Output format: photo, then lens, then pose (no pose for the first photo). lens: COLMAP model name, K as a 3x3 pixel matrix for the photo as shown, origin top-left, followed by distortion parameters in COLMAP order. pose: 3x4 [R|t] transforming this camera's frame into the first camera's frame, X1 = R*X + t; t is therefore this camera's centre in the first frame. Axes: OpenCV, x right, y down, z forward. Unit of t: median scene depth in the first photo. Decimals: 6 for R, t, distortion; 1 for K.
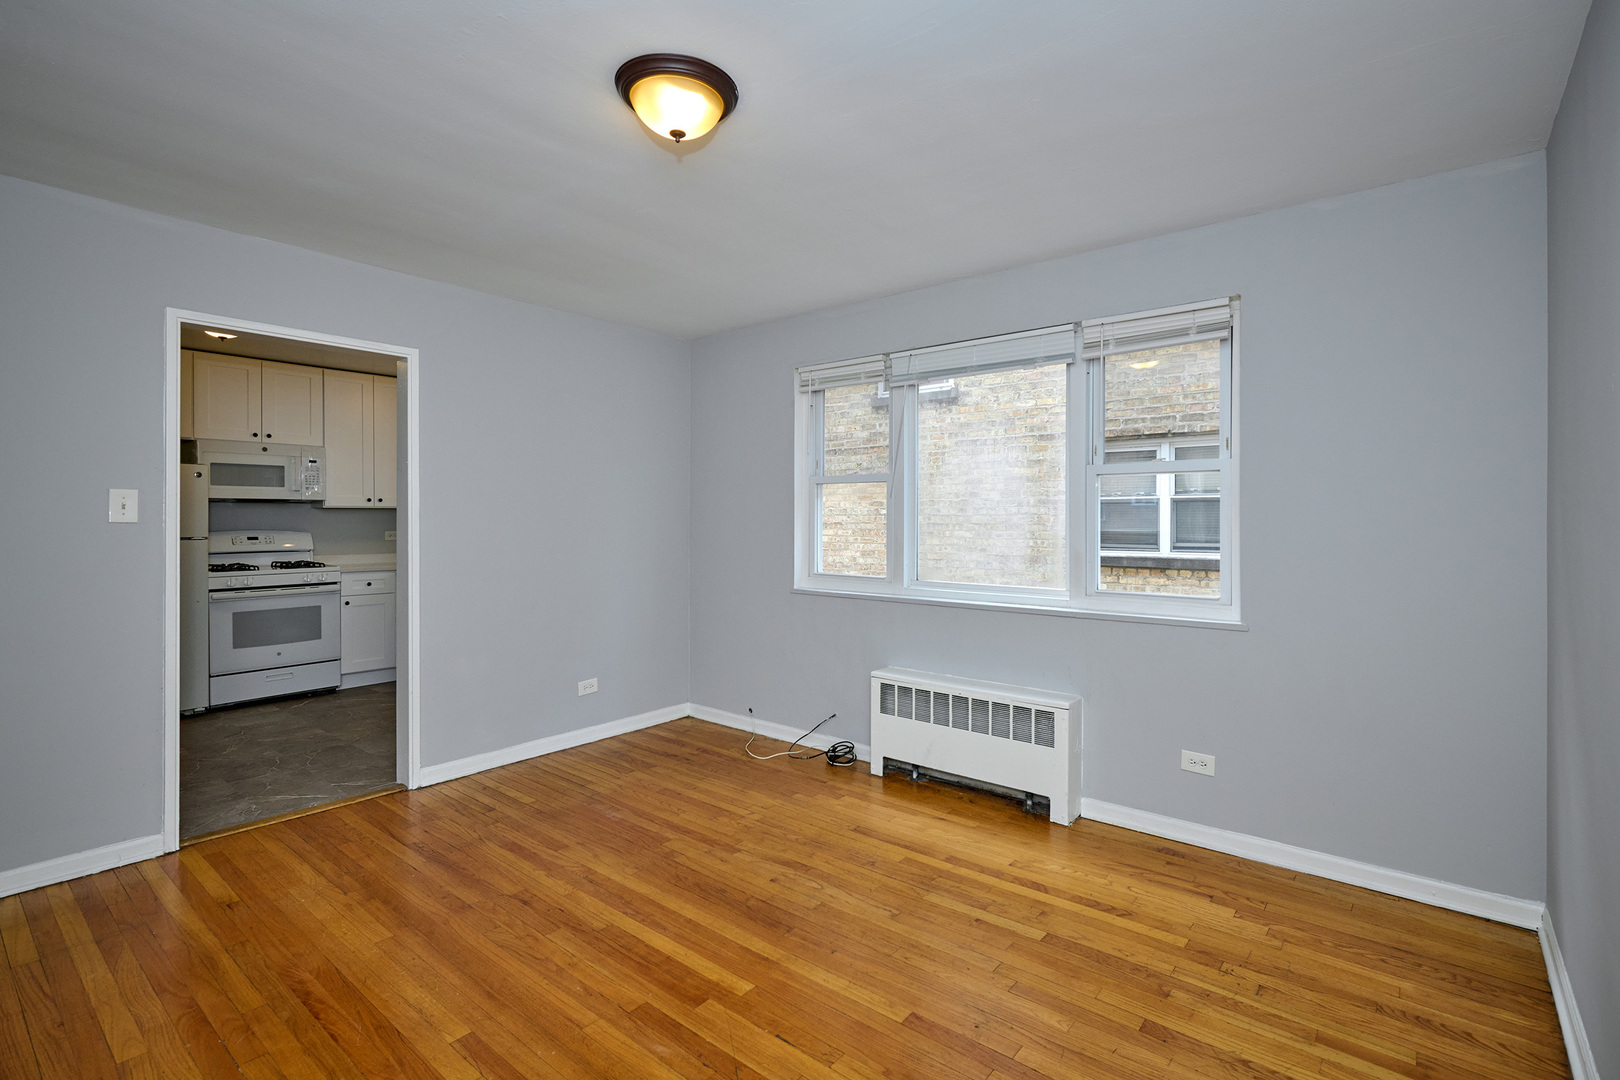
lens RADIAL K [[737.4, 0, 832.7], [0, 737.4, 531.0], [0, 0, 1]] dist [0.002214, 0.000250]
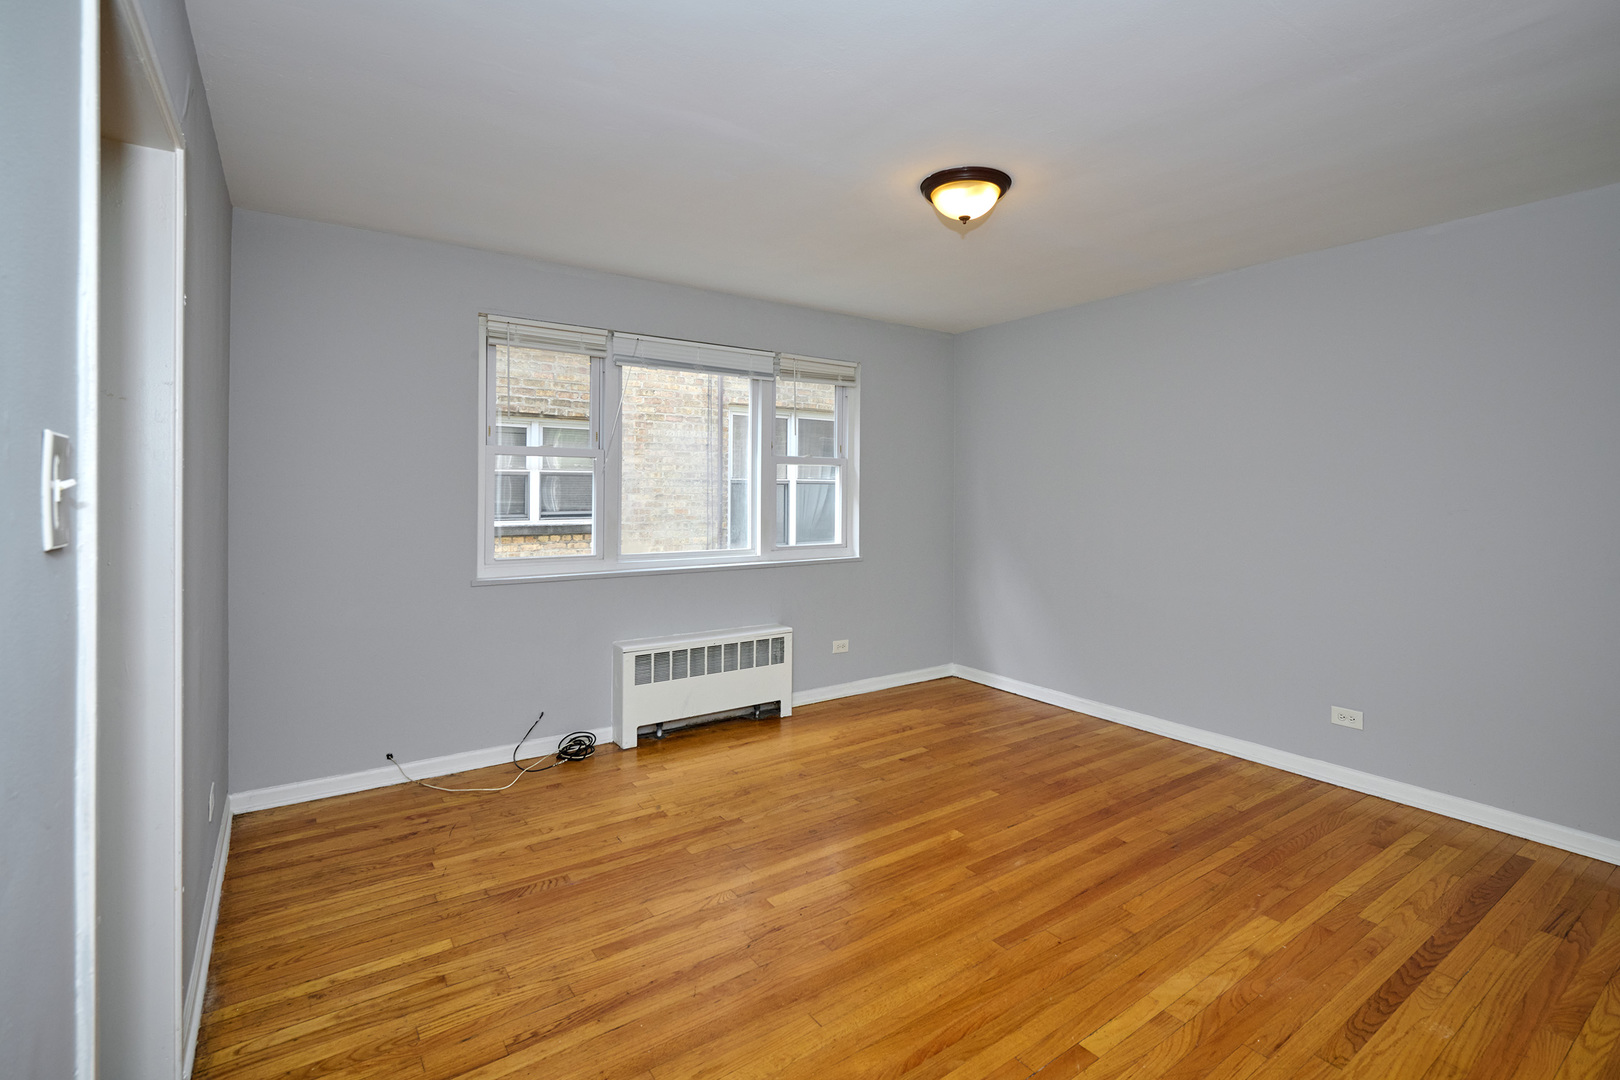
lens RADIAL K [[746.5, 0, 812.2], [0, 746.5, 501.3], [0, 0, 1]] dist [0.000415, 0.000143]
pose [[0.286790, -0.017208, 0.957839, -0.810390], [0.008978, 0.999843, 0.015274, -0.021550], [-0.957951, 0.004219, 0.286900, 0.442172]]
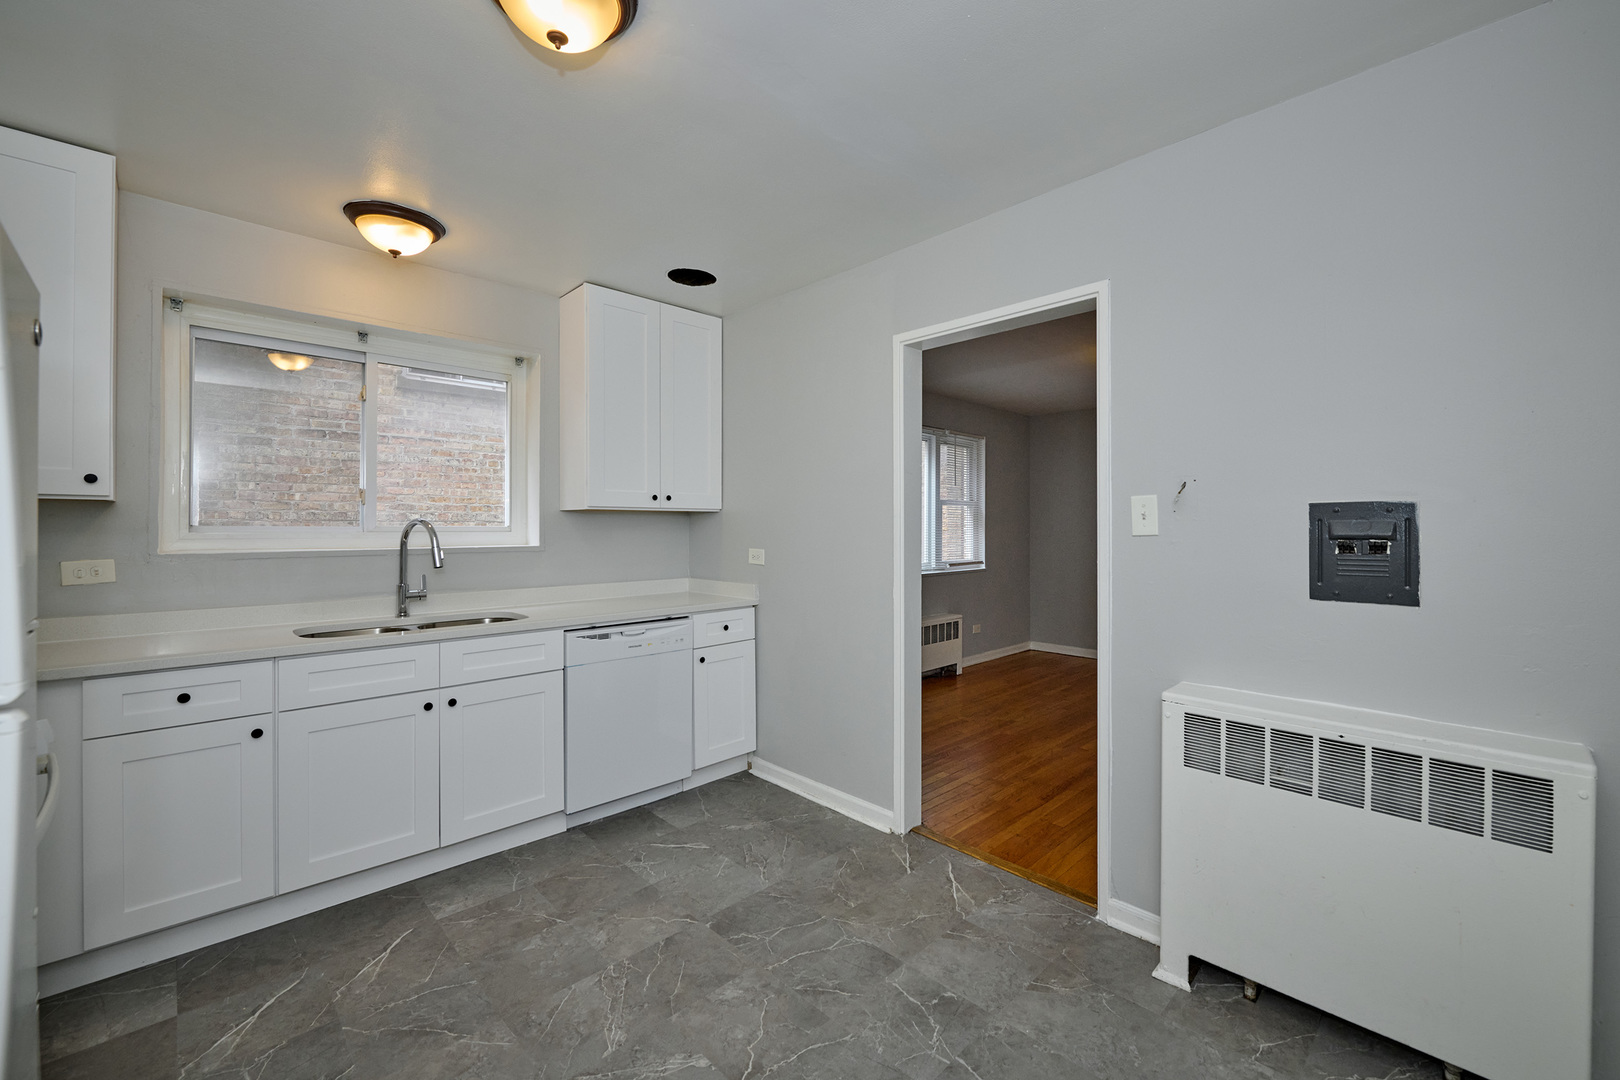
lens RADIAL K [[661.7, 0, 833.8], [0, 661.7, 528.4], [0, 0, 1]] dist [-0.000708, -0.000054]
pose [[0.113537, -0.007103, 0.993508, -1.257342], [0.014784, 0.999876, 0.005459, -0.021099], [-0.993424, 0.014068, 0.113628, 0.909119]]
